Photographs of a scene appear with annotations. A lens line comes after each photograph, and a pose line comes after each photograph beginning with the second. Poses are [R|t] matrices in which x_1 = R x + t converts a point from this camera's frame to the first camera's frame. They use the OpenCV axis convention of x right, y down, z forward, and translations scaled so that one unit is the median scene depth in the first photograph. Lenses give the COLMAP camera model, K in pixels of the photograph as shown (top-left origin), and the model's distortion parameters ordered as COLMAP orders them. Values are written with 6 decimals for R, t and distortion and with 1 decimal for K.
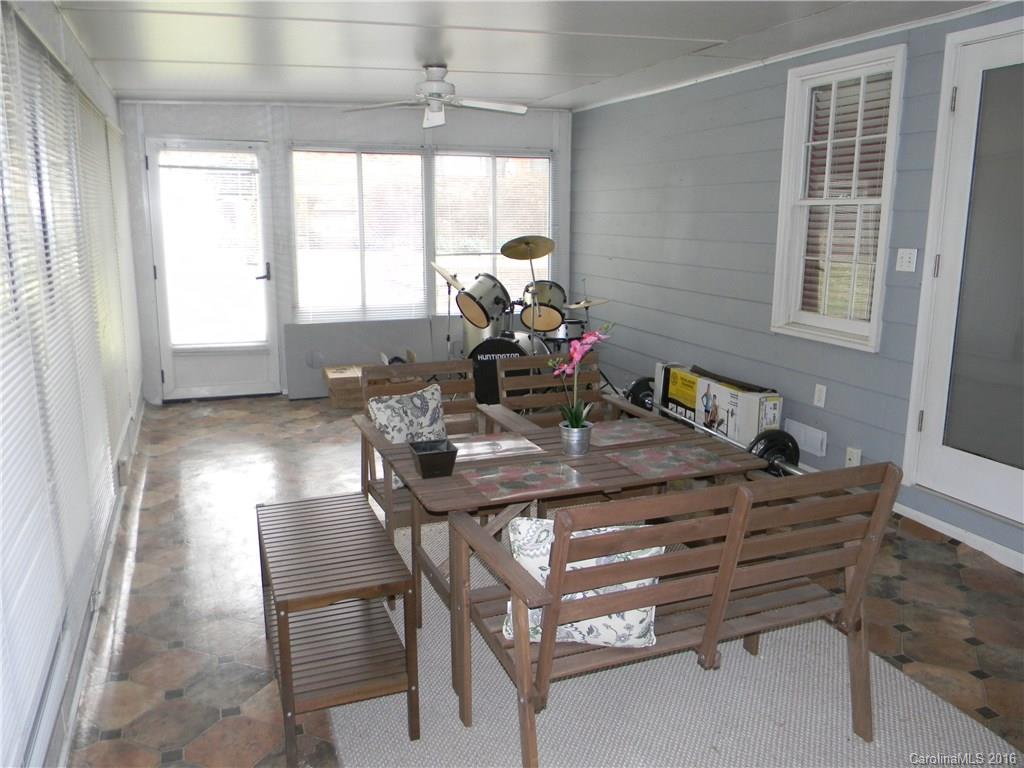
lens RADIAL K [[826.5, 0, 513.7], [0, 826.5, 385.9], [0, 0, 1]] dist [0.006605, -0.021145]
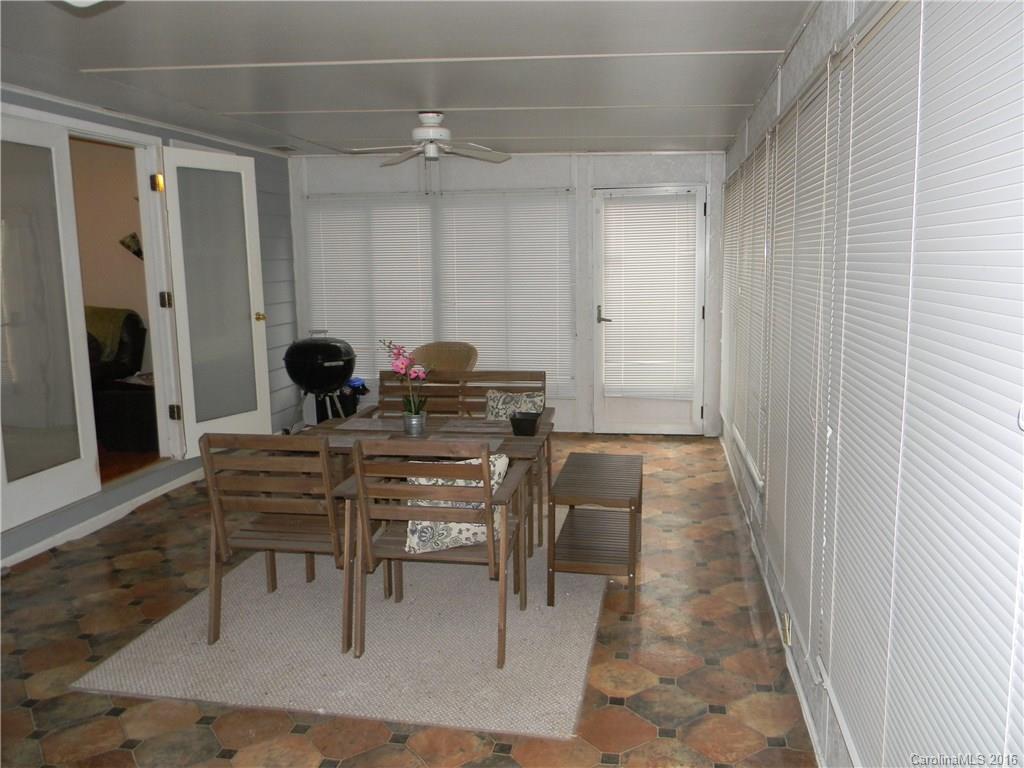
lens RADIAL K [[826.5, 0, 513.0], [0, 826.5, 381.7], [0, 0, 1]] dist [0.006605, -0.021145]
pose [[-0.860267, -0.066764, 0.505454, -0.656858], [0.114036, 0.941076, 0.318389, -0.368002], [-0.496928, 0.331540, -0.801963, 1.744755]]
